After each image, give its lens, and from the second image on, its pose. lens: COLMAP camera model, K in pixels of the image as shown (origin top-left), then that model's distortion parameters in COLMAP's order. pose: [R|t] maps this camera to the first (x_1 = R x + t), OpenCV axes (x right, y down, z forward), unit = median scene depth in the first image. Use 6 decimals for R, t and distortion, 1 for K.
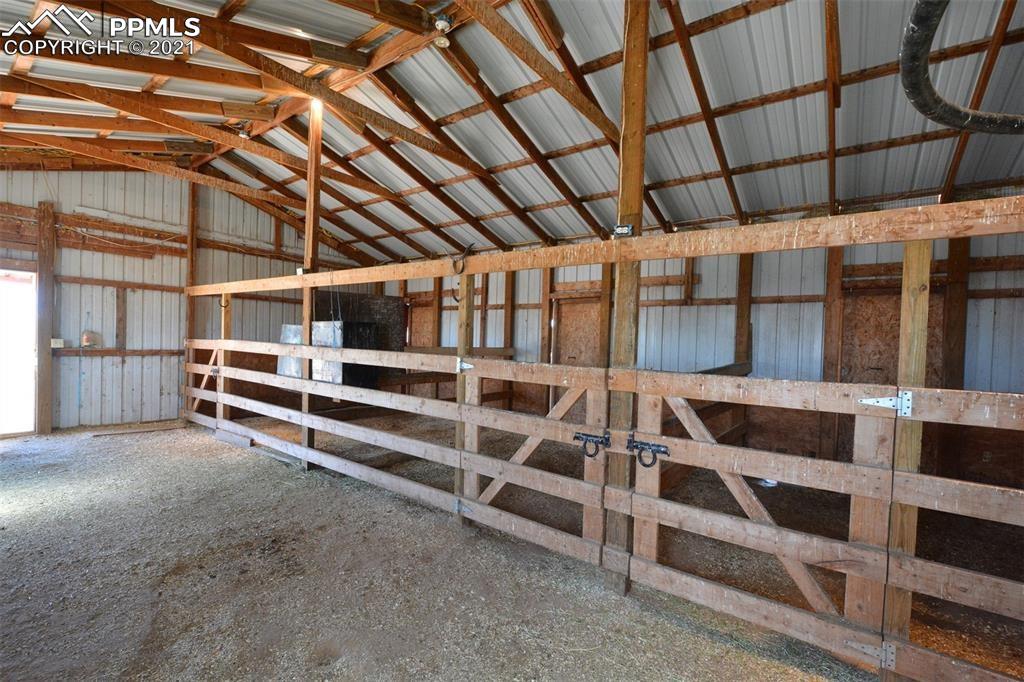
lens RADIAL K [[445.1, 0, 513.1], [0, 445.1, 339.6], [0, 0, 1]] dist [0.001585, -0.000160]
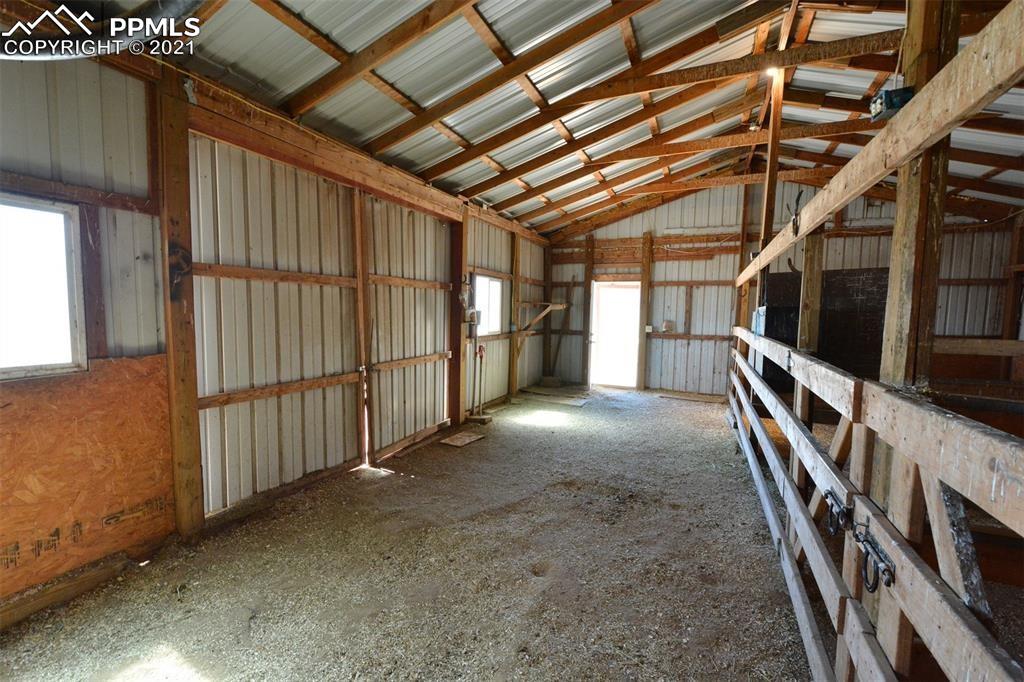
lens RADIAL K [[445.1, 0, 509.6], [0, 445.1, 335.5], [0, 0, 1]] dist [0.001585, -0.000160]
pose [[0.262917, 0.021540, -0.964578, 0.217334], [-0.003827, 0.999766, 0.021283, 0.000286], [0.964811, -0.001904, 0.262938, 0.165817]]
